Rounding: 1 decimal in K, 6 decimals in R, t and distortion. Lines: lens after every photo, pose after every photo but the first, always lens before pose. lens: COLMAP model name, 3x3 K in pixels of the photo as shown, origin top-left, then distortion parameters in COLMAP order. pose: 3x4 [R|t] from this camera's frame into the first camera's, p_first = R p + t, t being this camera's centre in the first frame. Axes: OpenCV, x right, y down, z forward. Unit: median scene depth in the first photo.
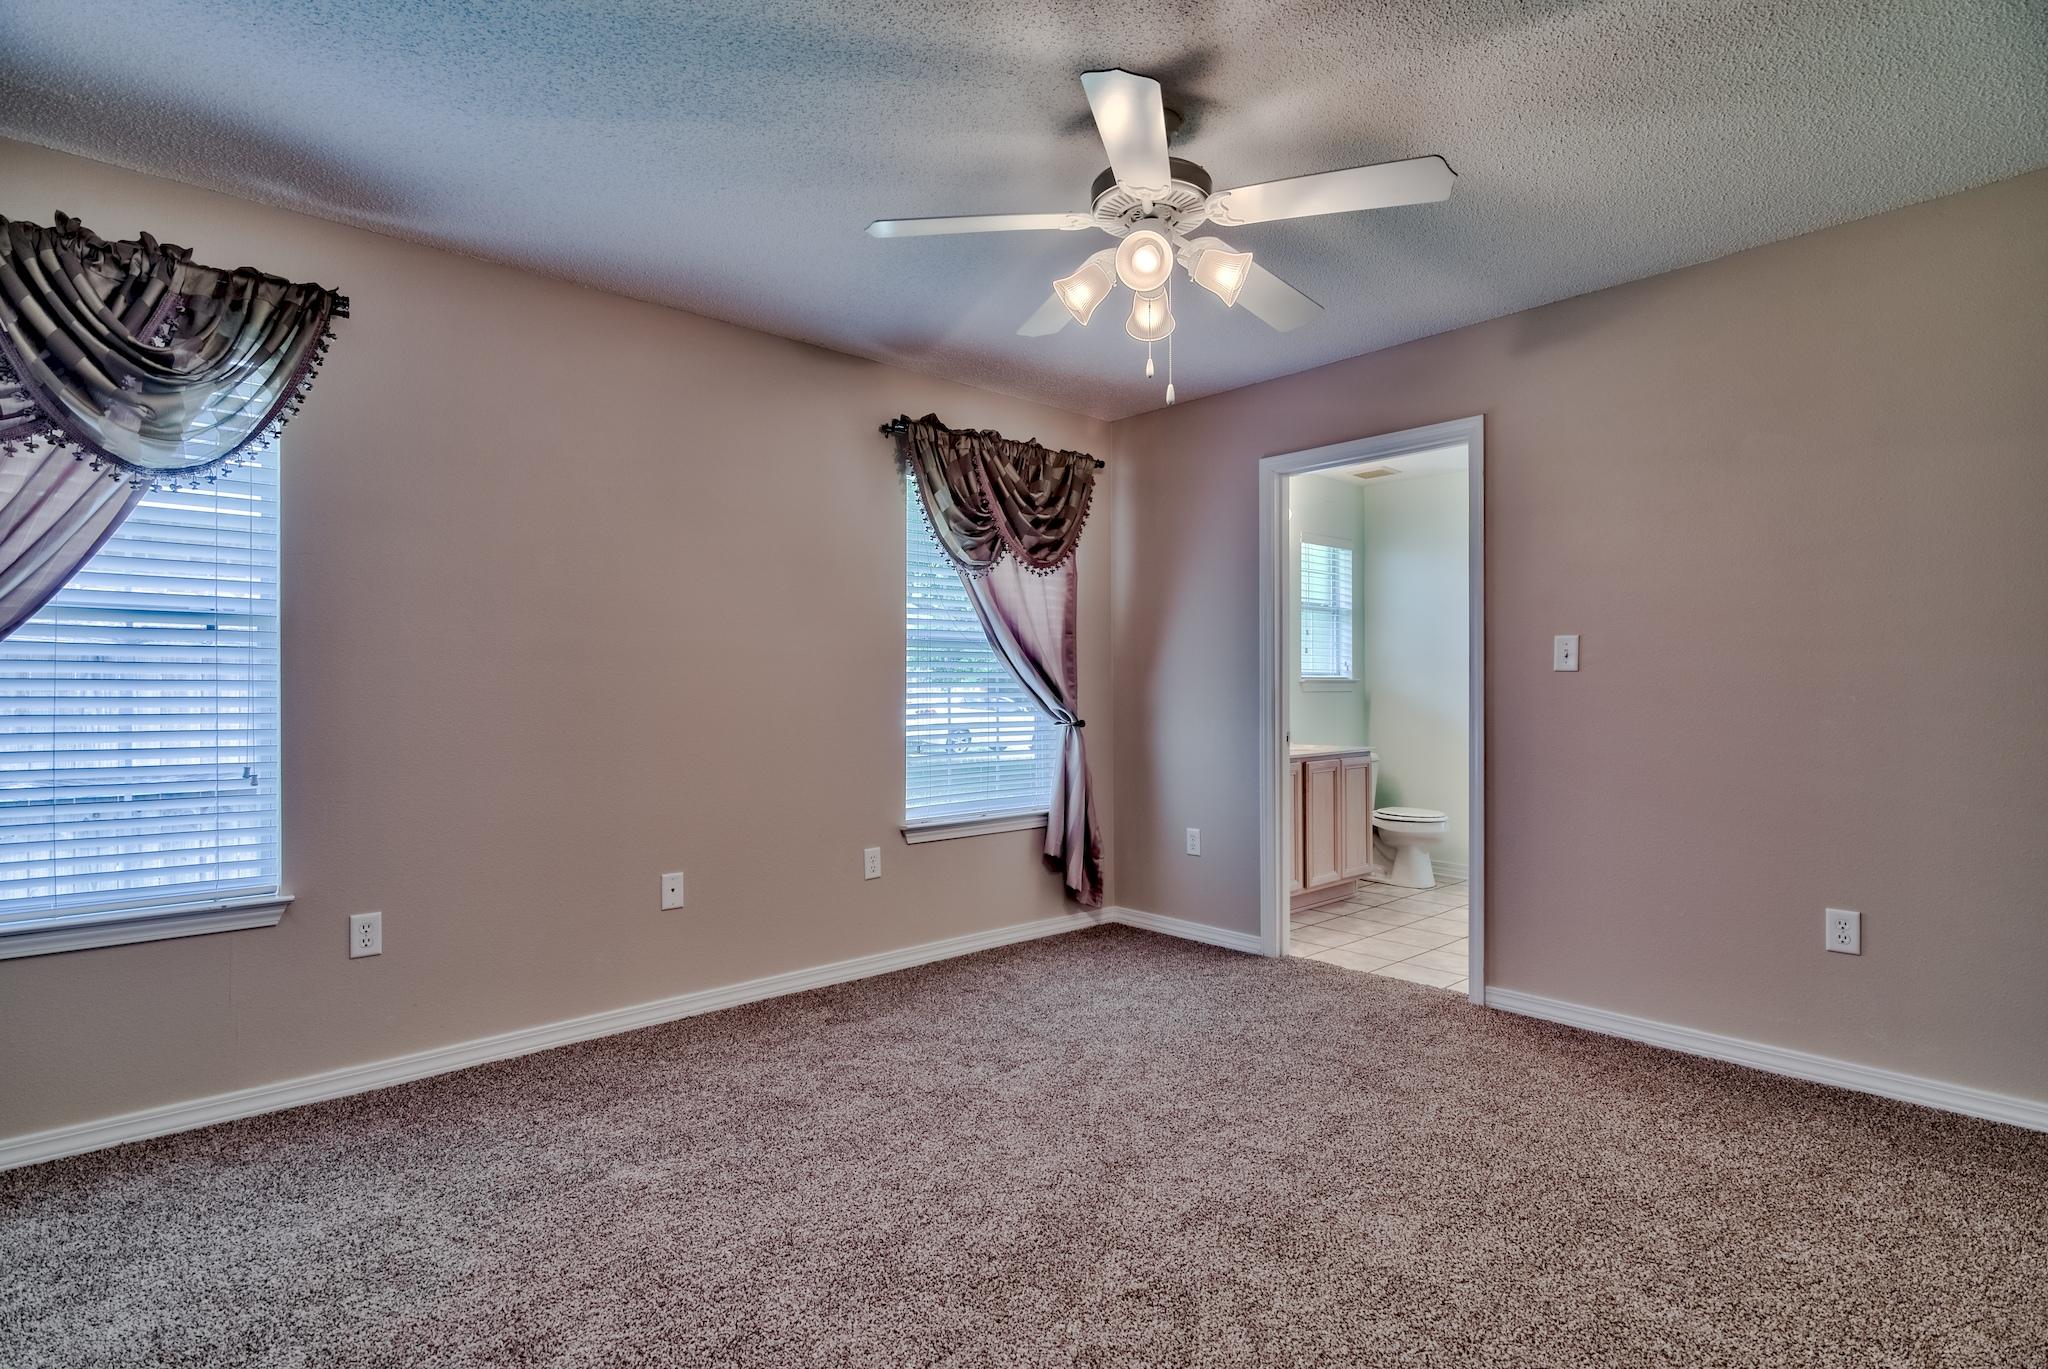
lens RADIAL K [[1040.5, 0, 981.5], [0, 1040.5, 692.8], [0, 0, 1]] dist [-0.000519, 0.000921]
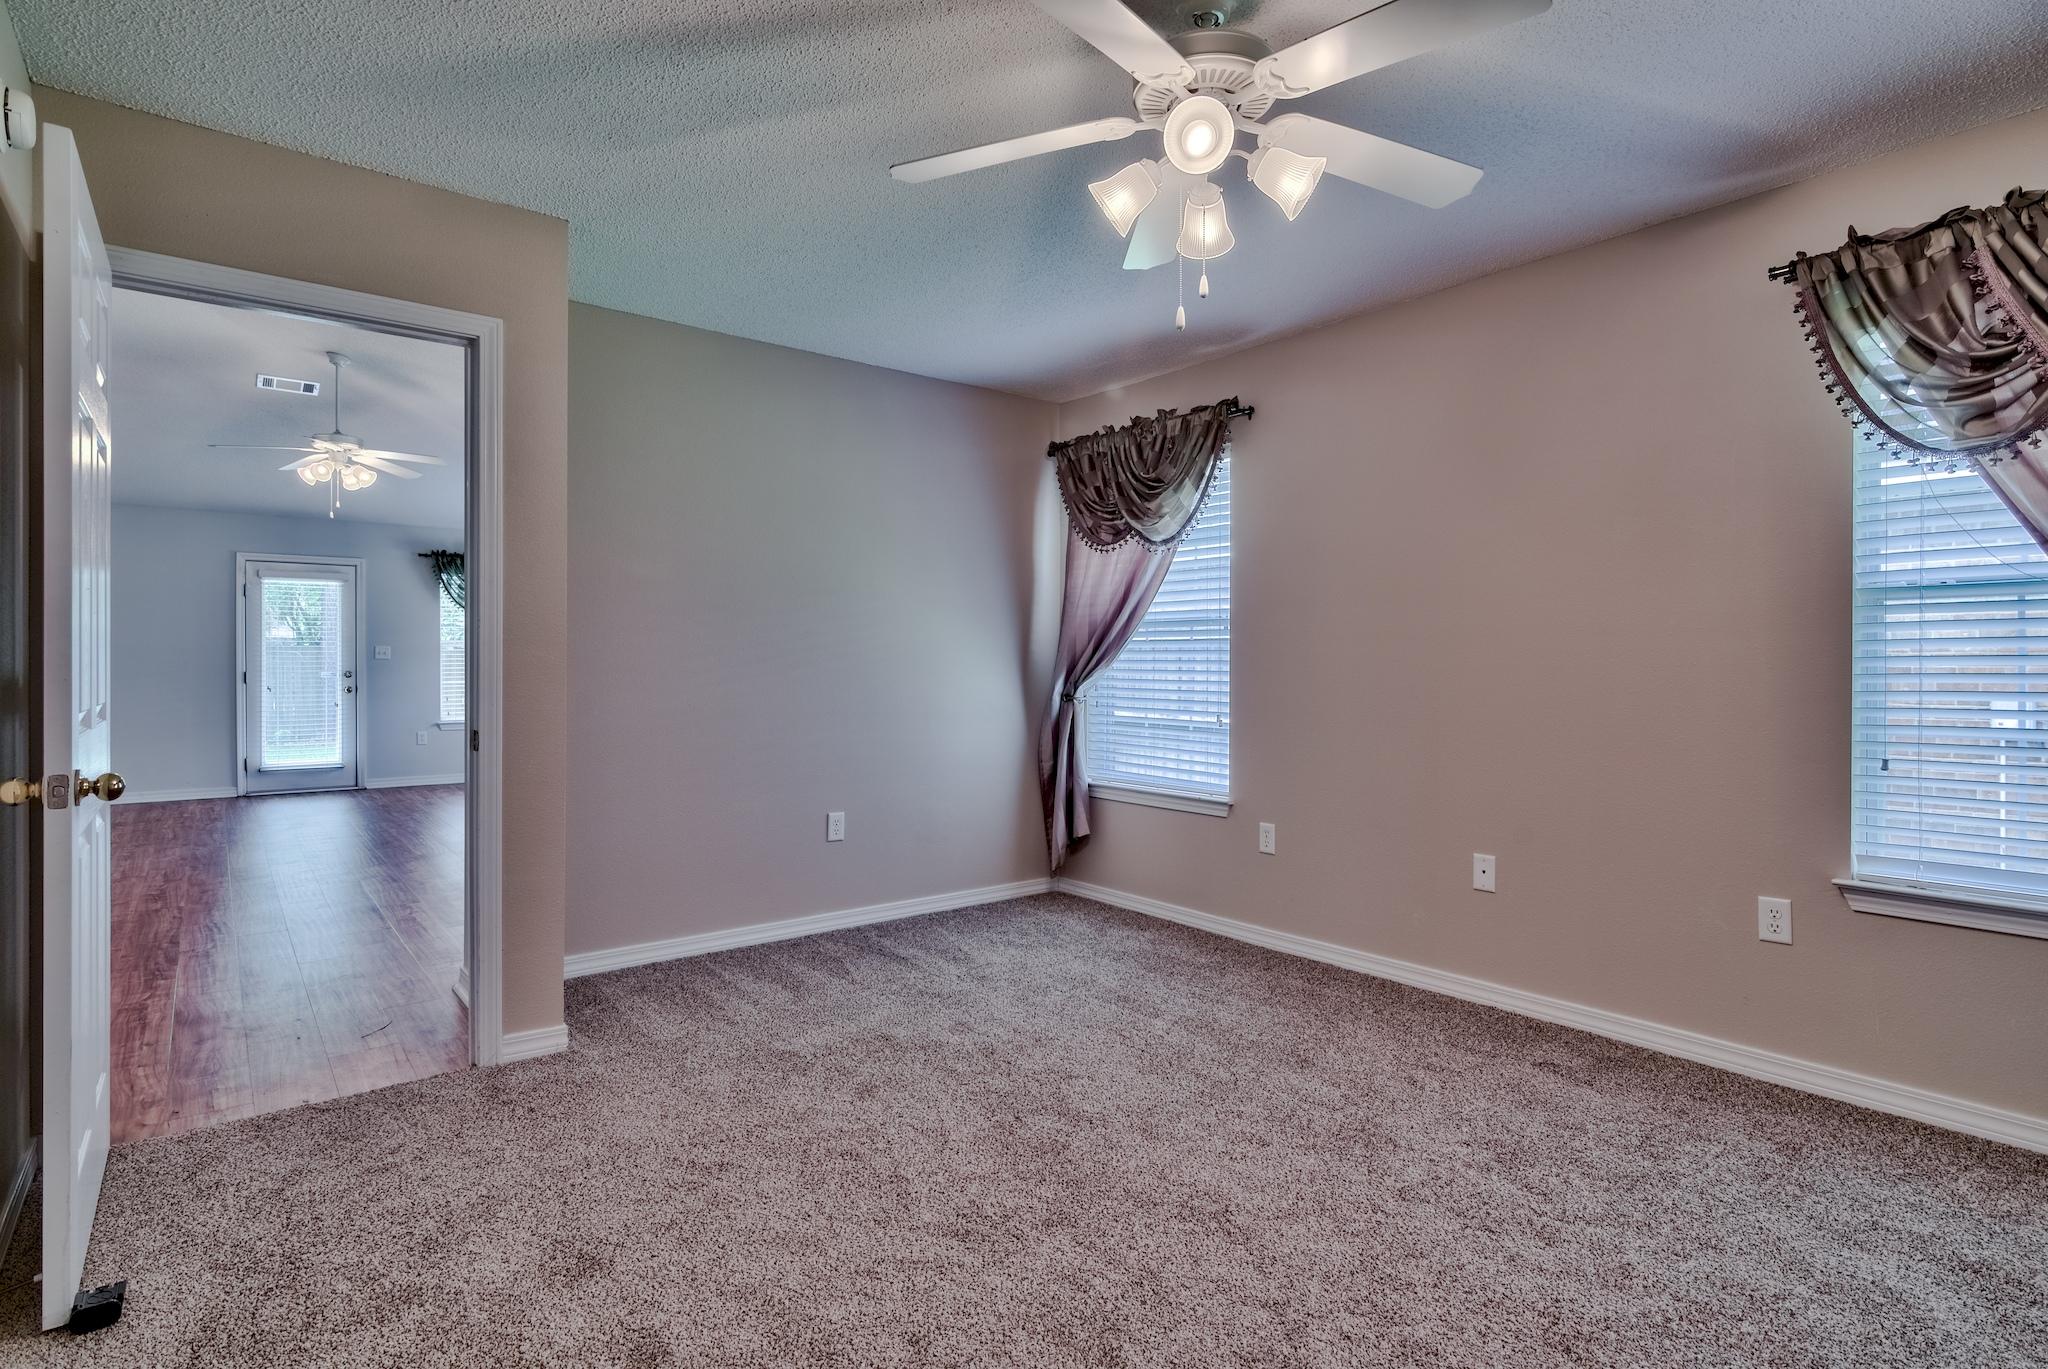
lens RADIAL K [[988.7, 0, 1020.5], [0, 988.7, 674.2], [0, 0, 1]] dist [-0.002263, 0.000818]
pose [[-0.045991, 0.008131, -0.998909, 0.643683], [-0.005739, 0.999948, 0.008404, -0.001556], [0.998925, 0.006119, -0.045942, 0.598213]]
